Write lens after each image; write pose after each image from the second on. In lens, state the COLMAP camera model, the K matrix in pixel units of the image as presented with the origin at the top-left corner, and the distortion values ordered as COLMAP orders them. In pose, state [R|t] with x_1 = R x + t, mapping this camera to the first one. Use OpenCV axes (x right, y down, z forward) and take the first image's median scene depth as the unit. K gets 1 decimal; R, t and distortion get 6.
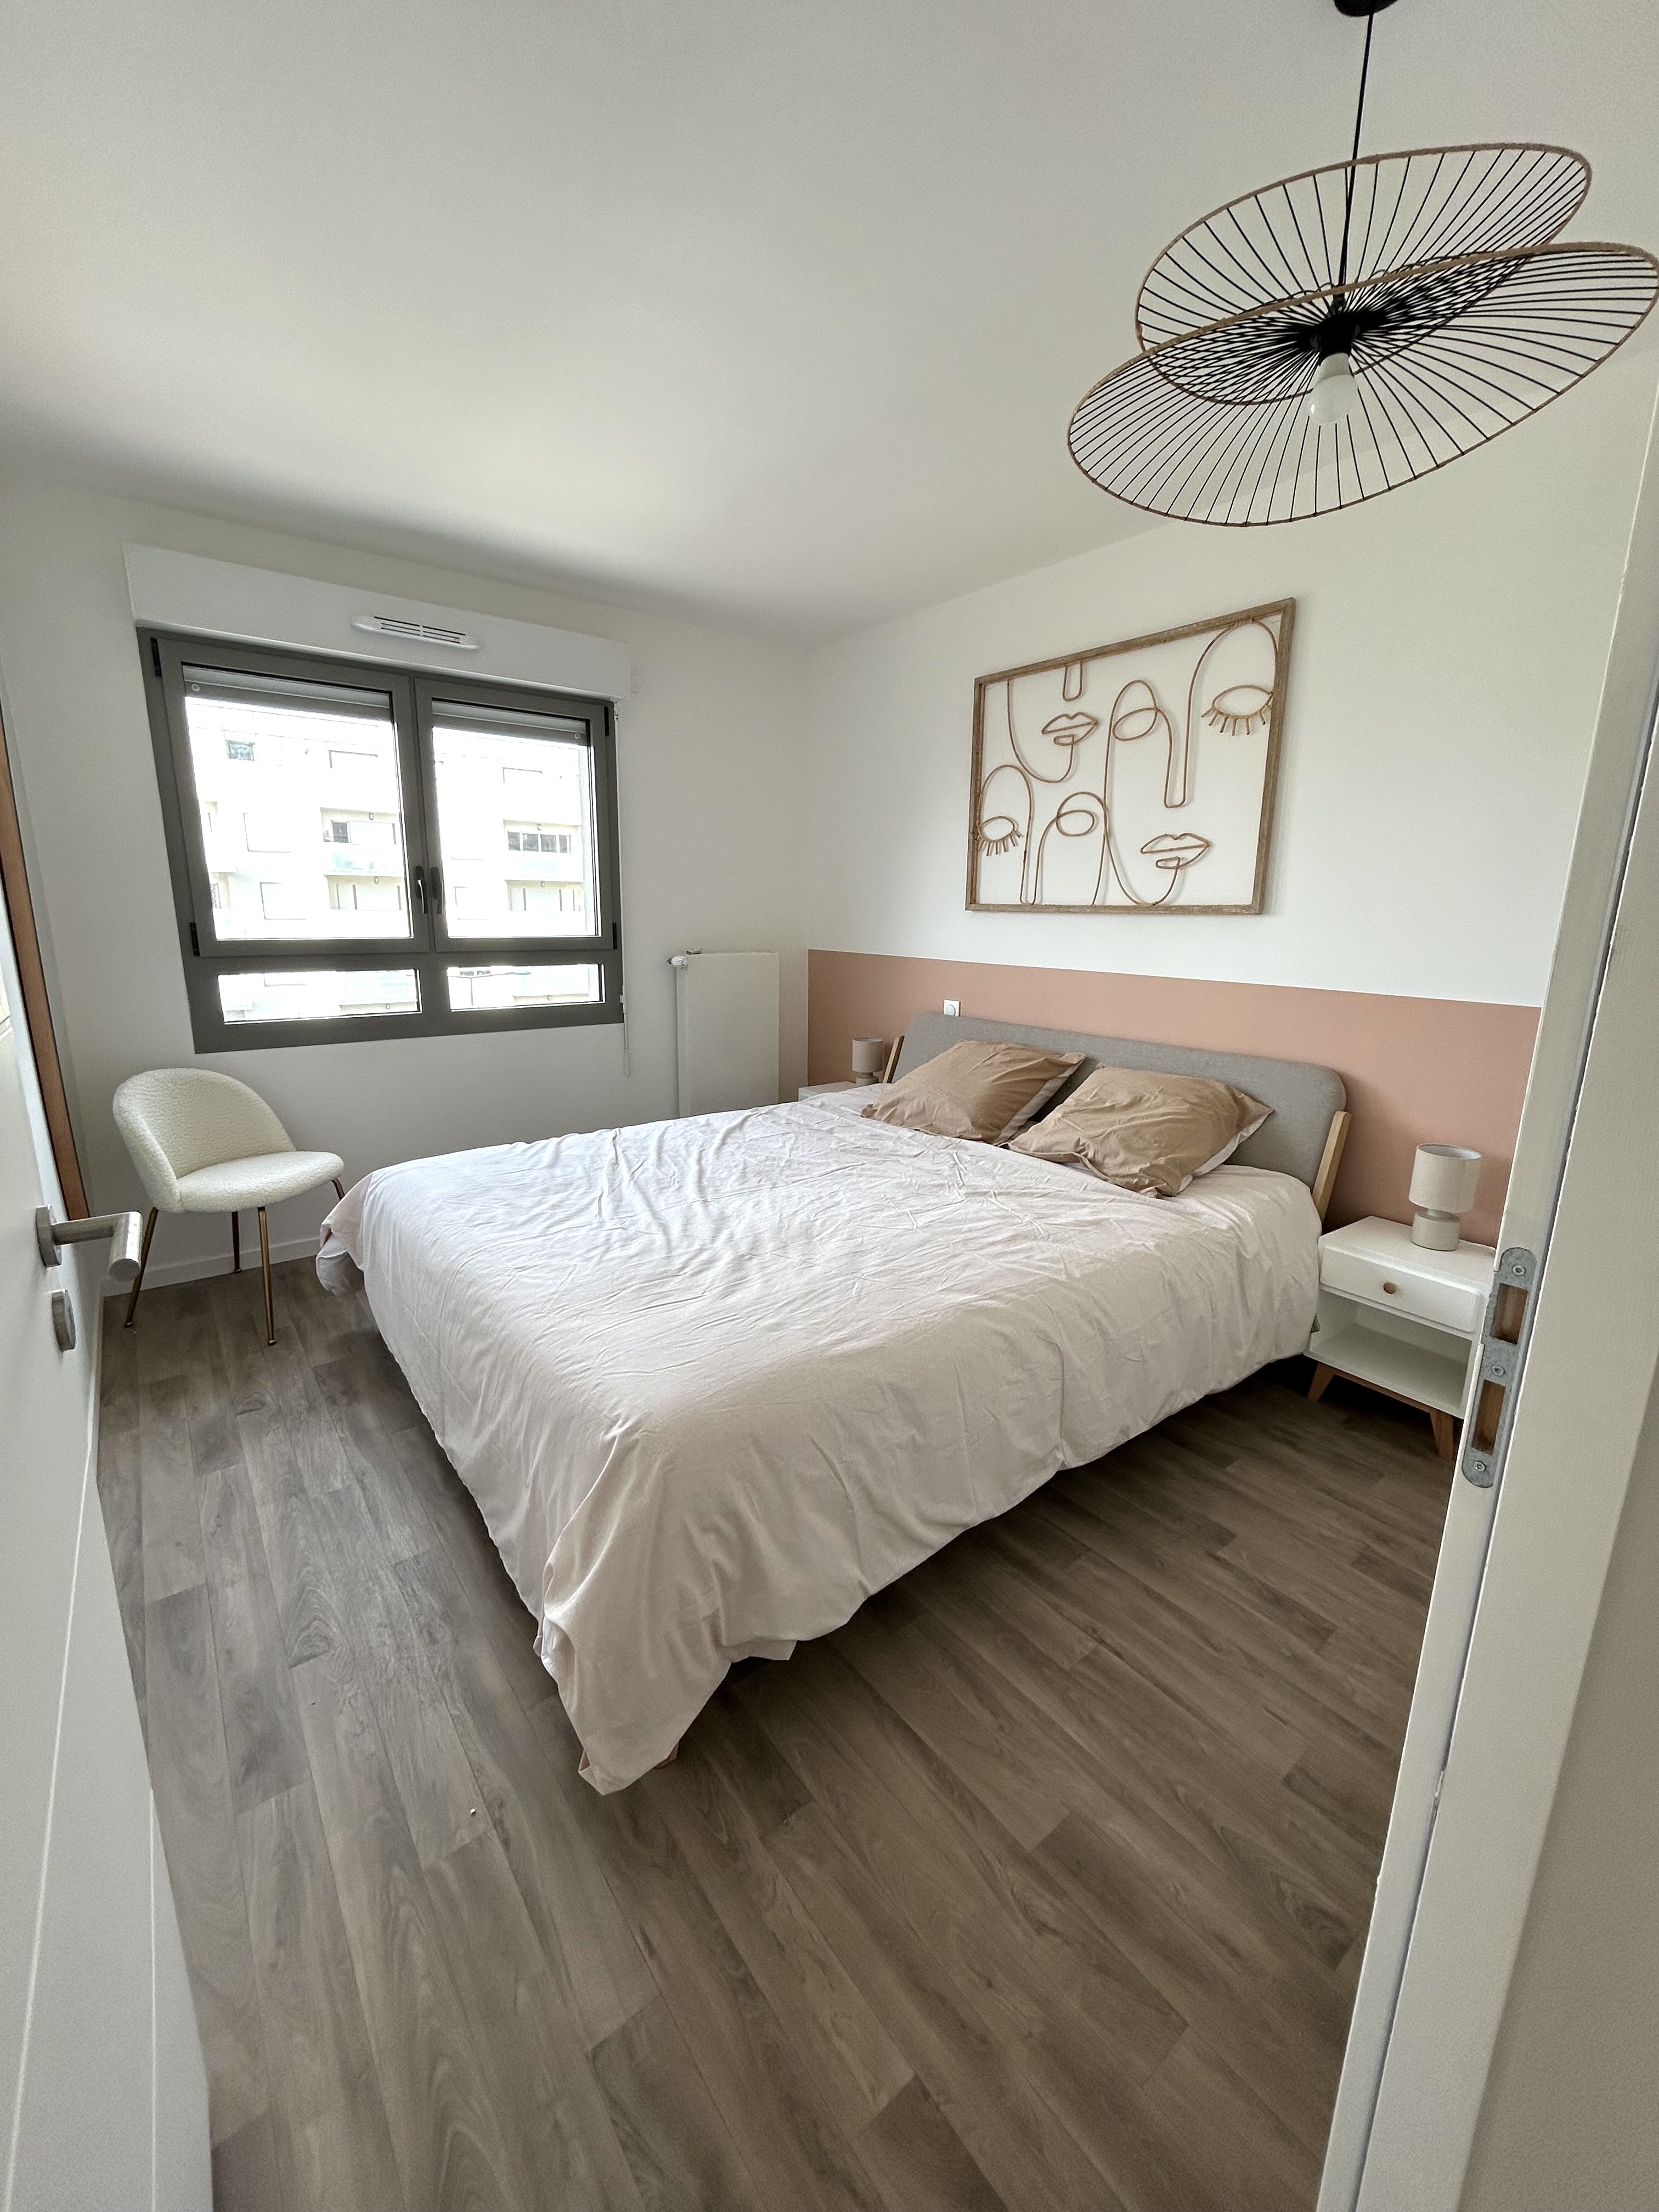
lens RADIAL K [[897.8, 0, 825.0], [0, 897.8, 1104.0], [0, 0, 1]] dist [-0.004257, 0.001087]
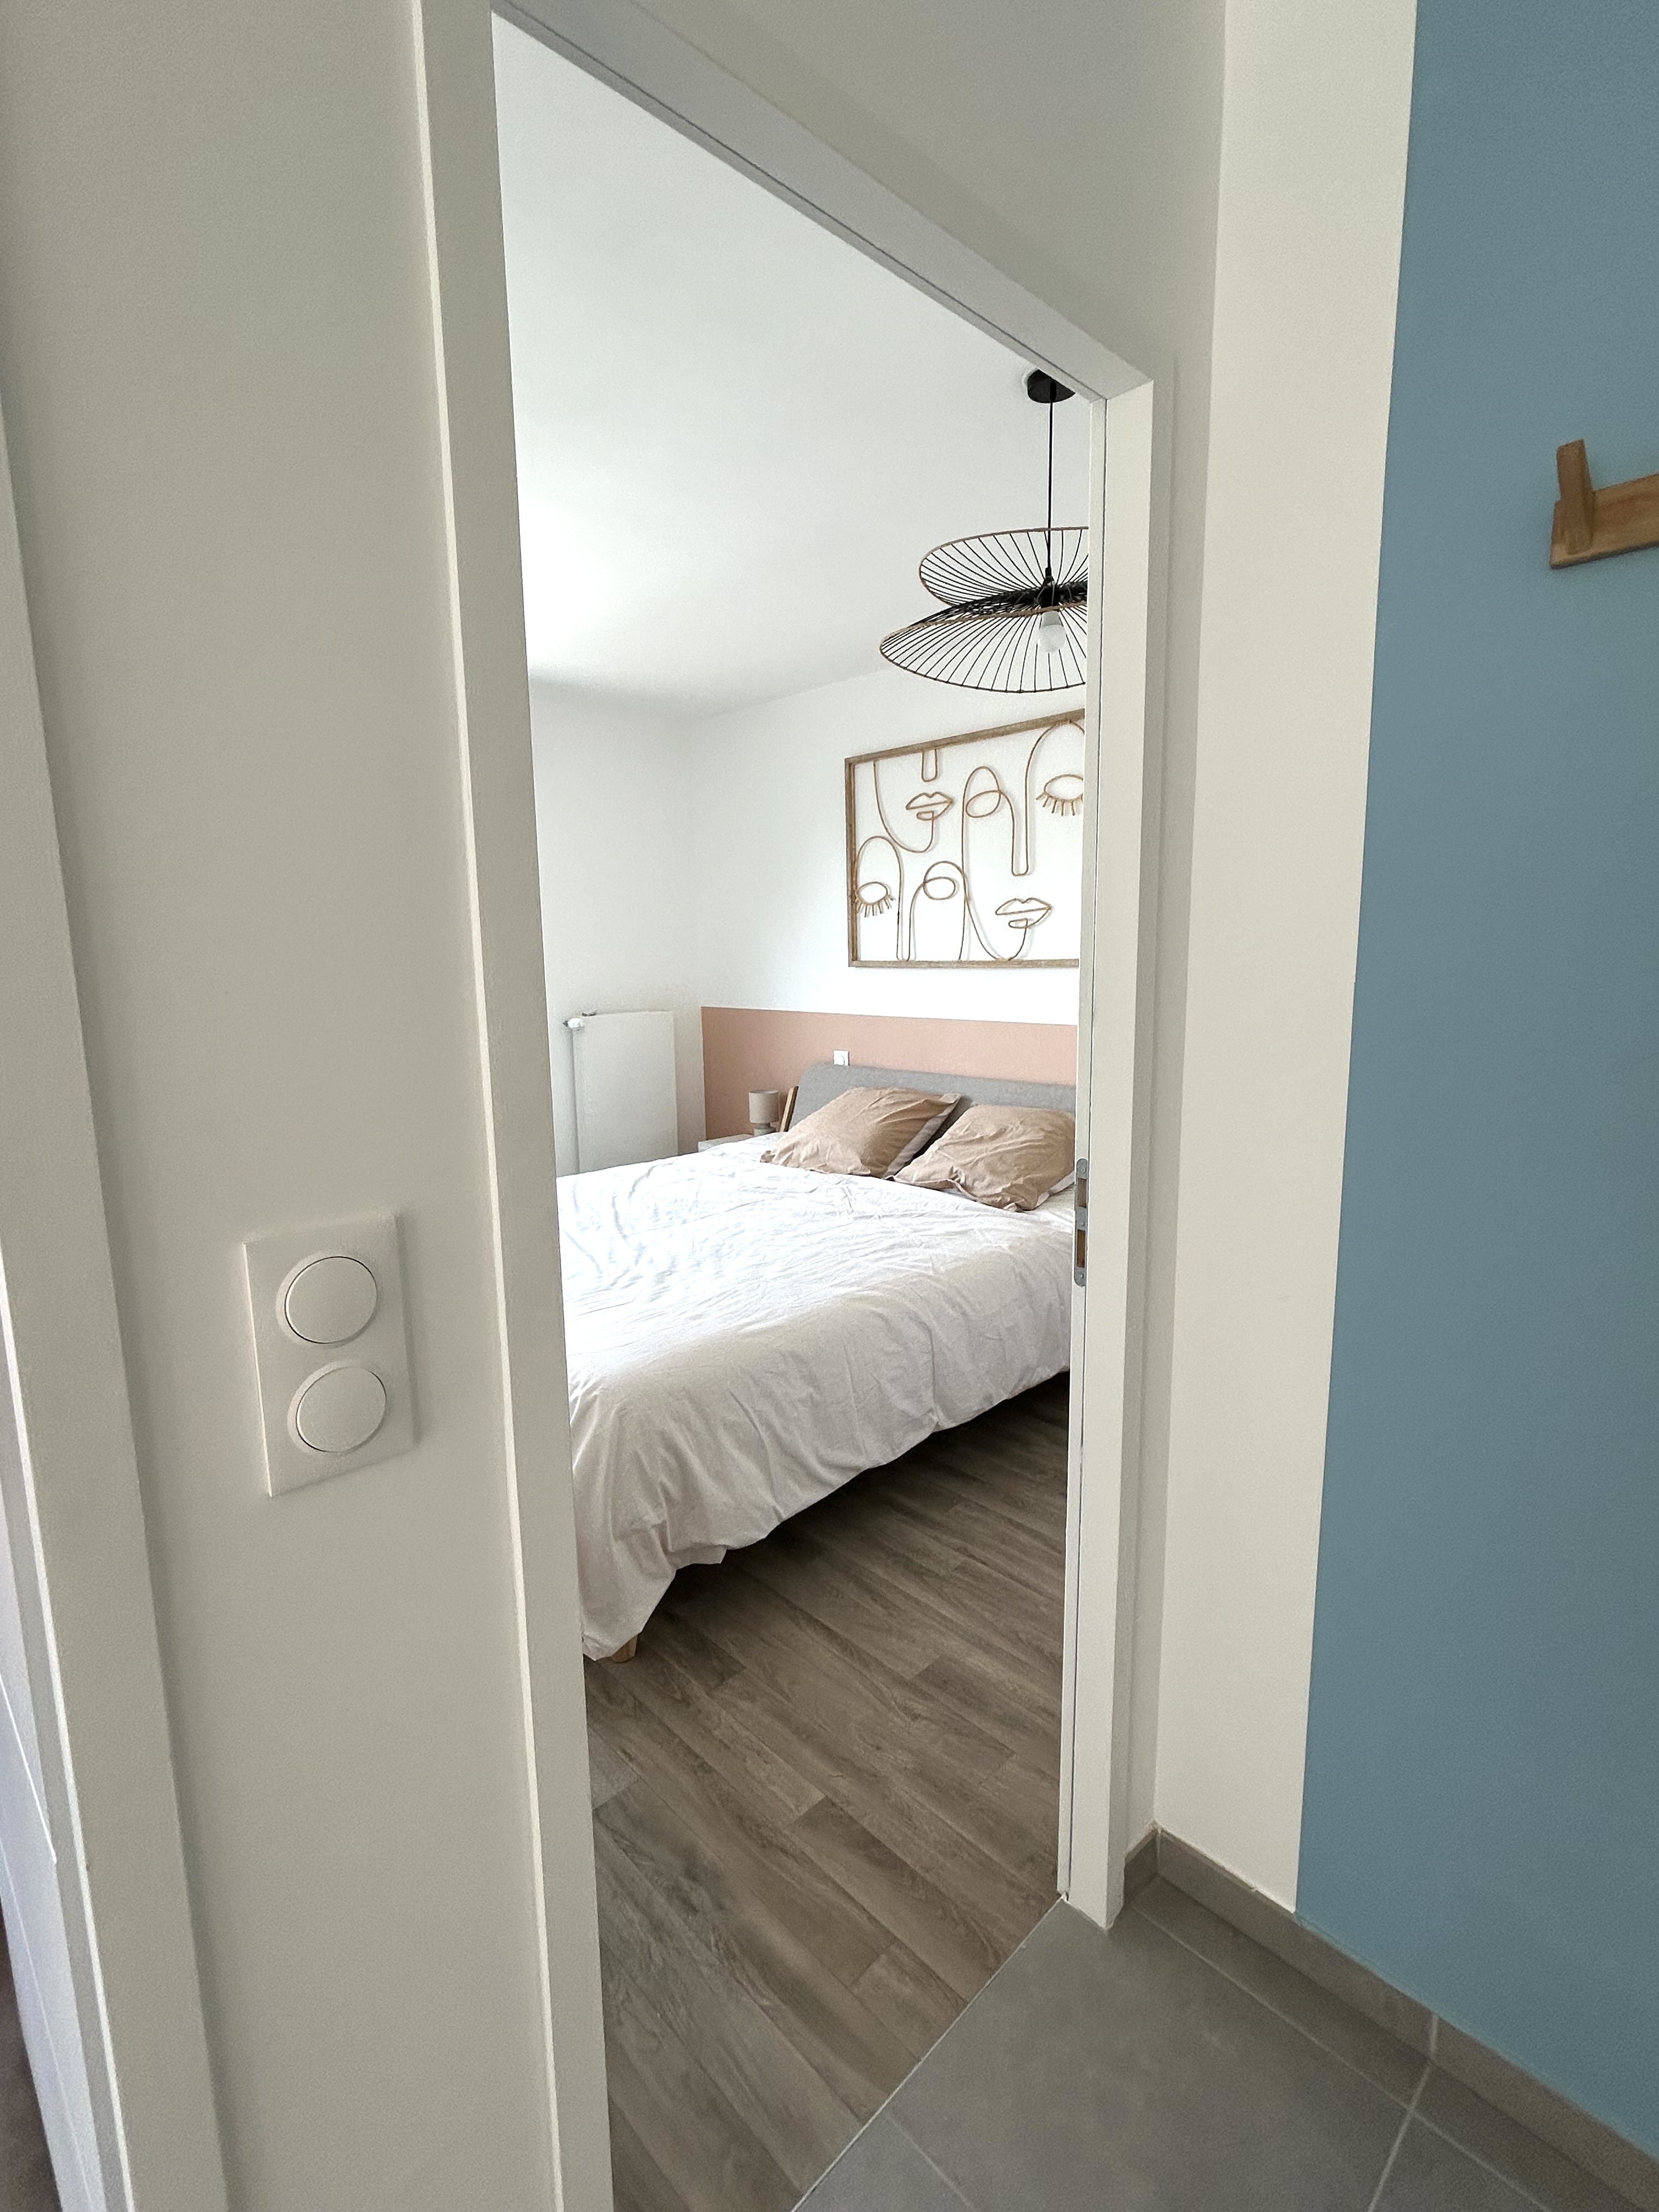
lens RADIAL K [[1019.2, 0, 829.0], [0, 1019.2, 1111.4], [0, 0, 1]] dist [-0.002725, -0.000427]
pose [[0.993105, -0.046113, 0.107780, -0.007492], [0.052493, 0.996986, -0.057127, 0.033212], [-0.104821, 0.062391, 0.992532, -0.262547]]
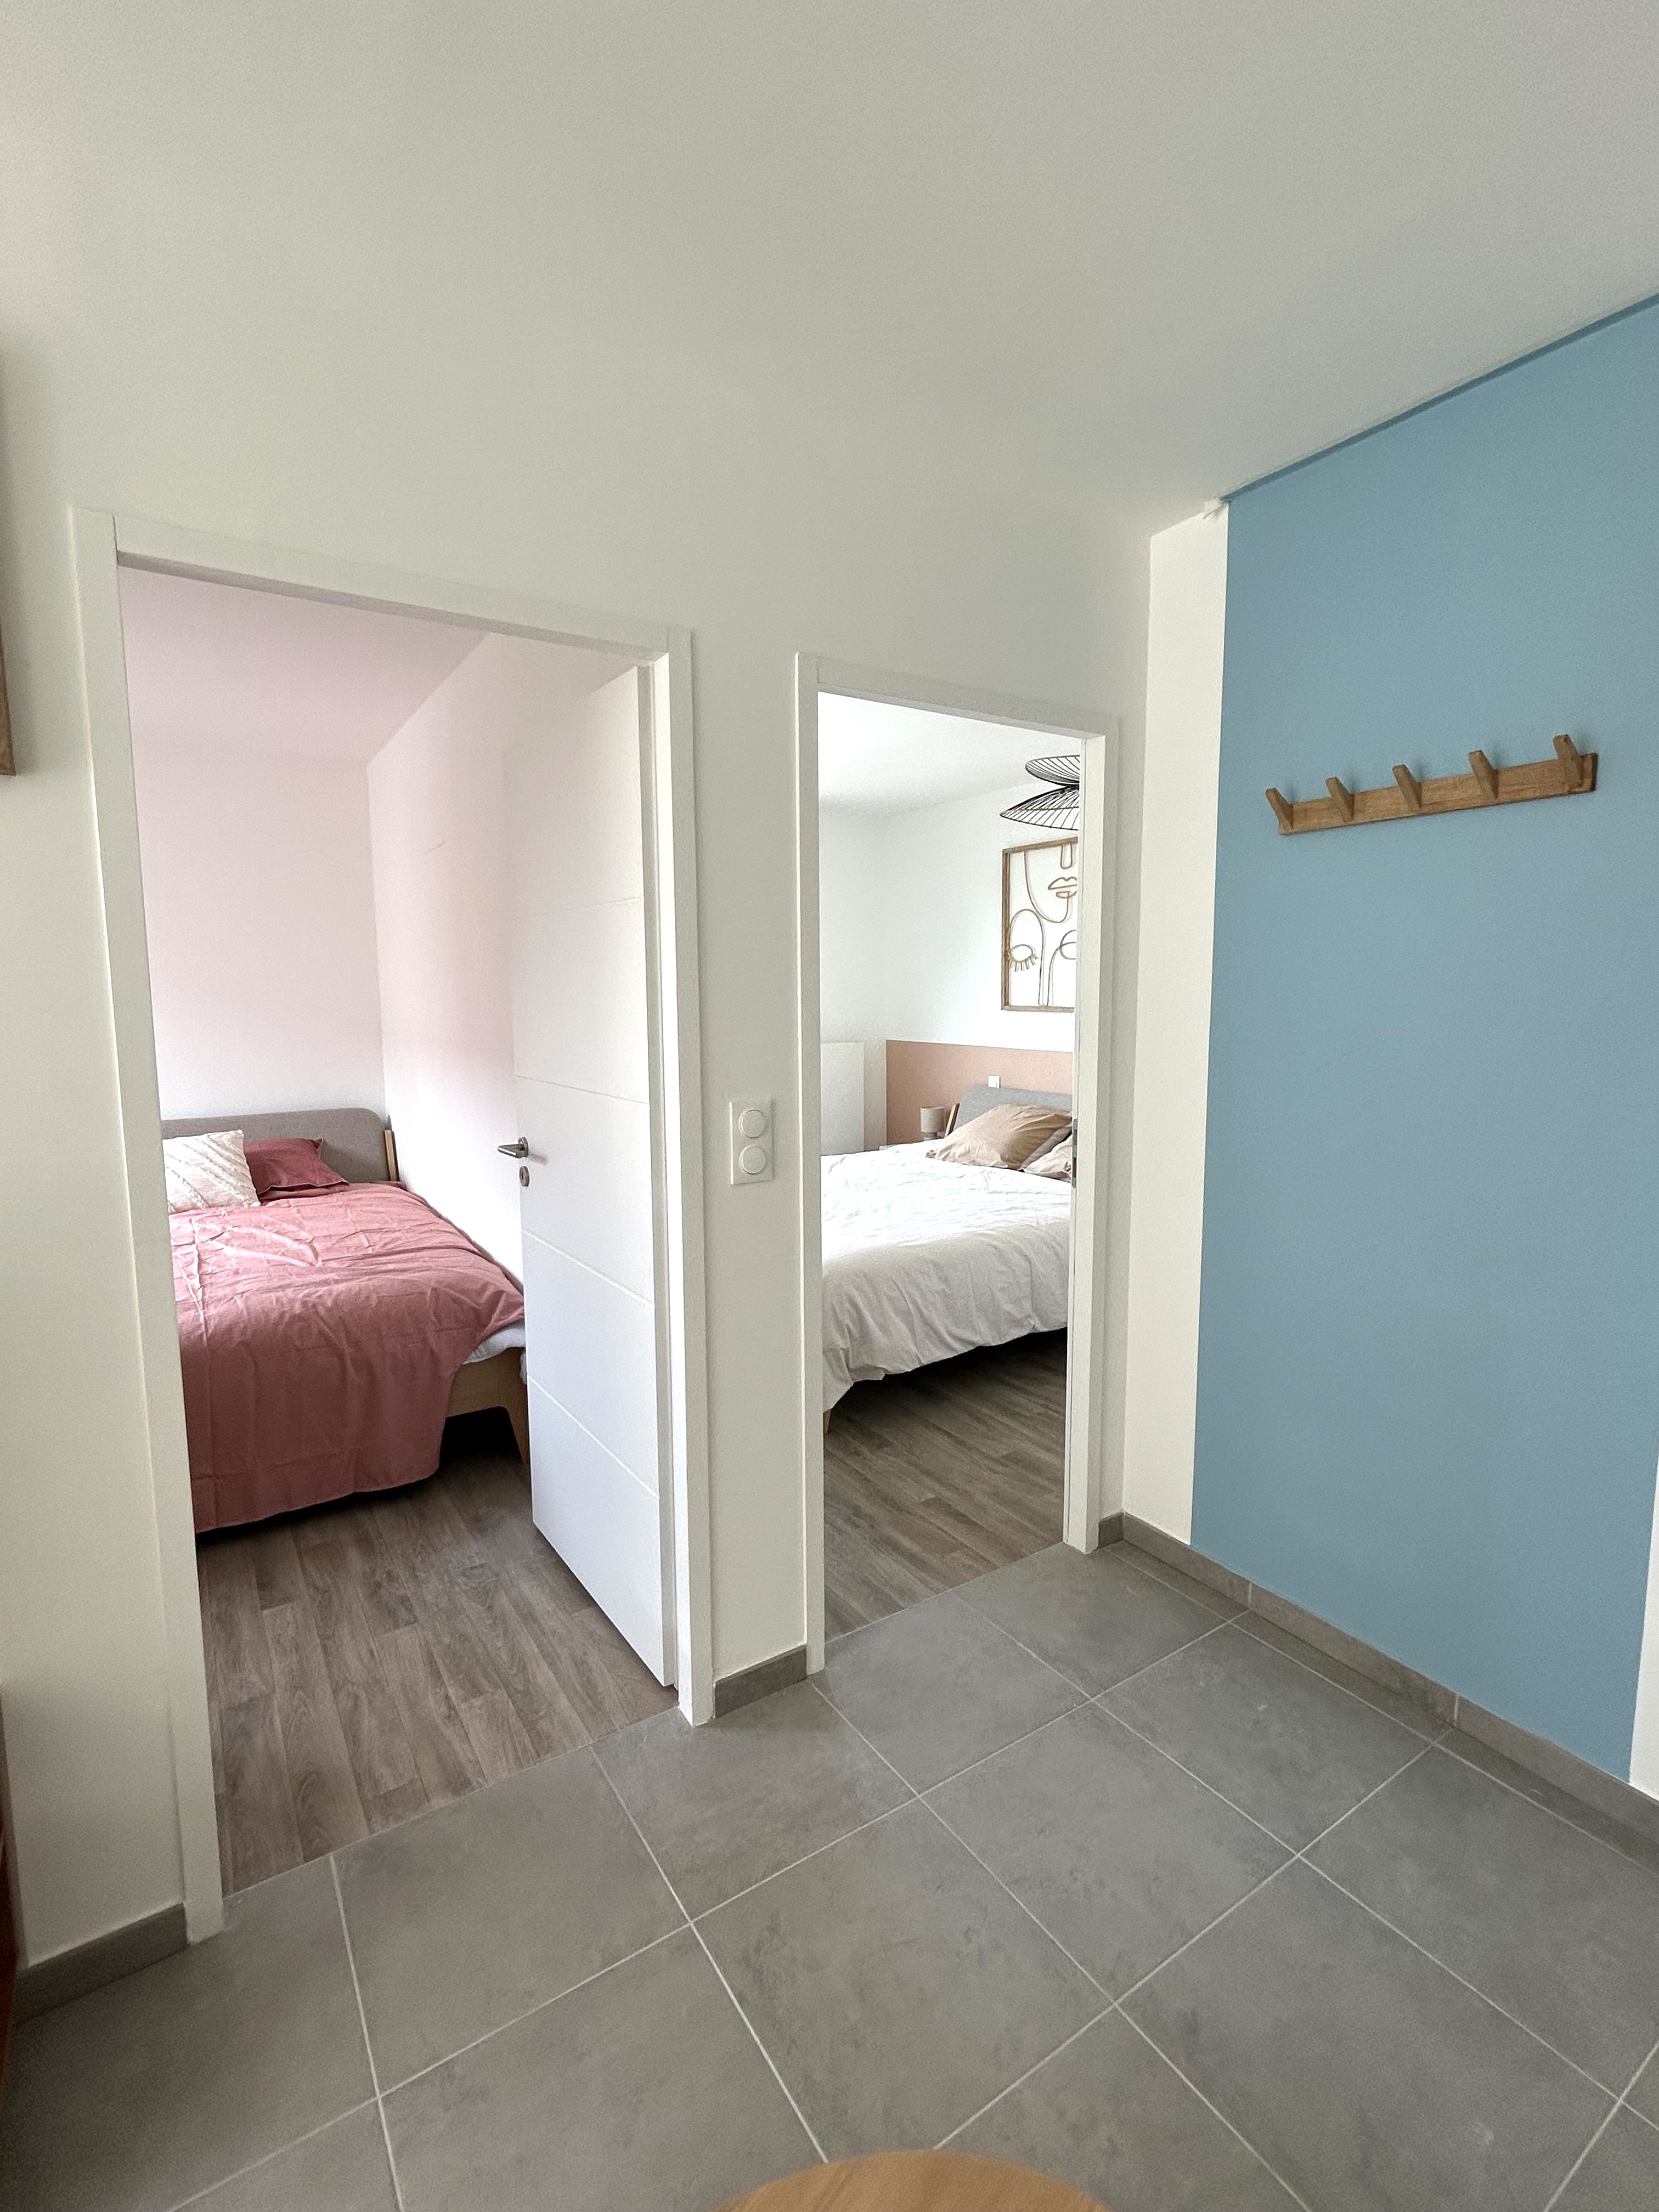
lens RADIAL K [[1019.2, 0, 829.3], [0, 1019.2, 1113.8], [0, 0, 1]] dist [-0.002725, -0.000427]
pose [[0.997306, -0.011205, -0.072486, 0.008622], [0.004216, 0.995386, -0.095856, 0.118638], [0.073226, 0.095292, 0.992752, -0.726970]]
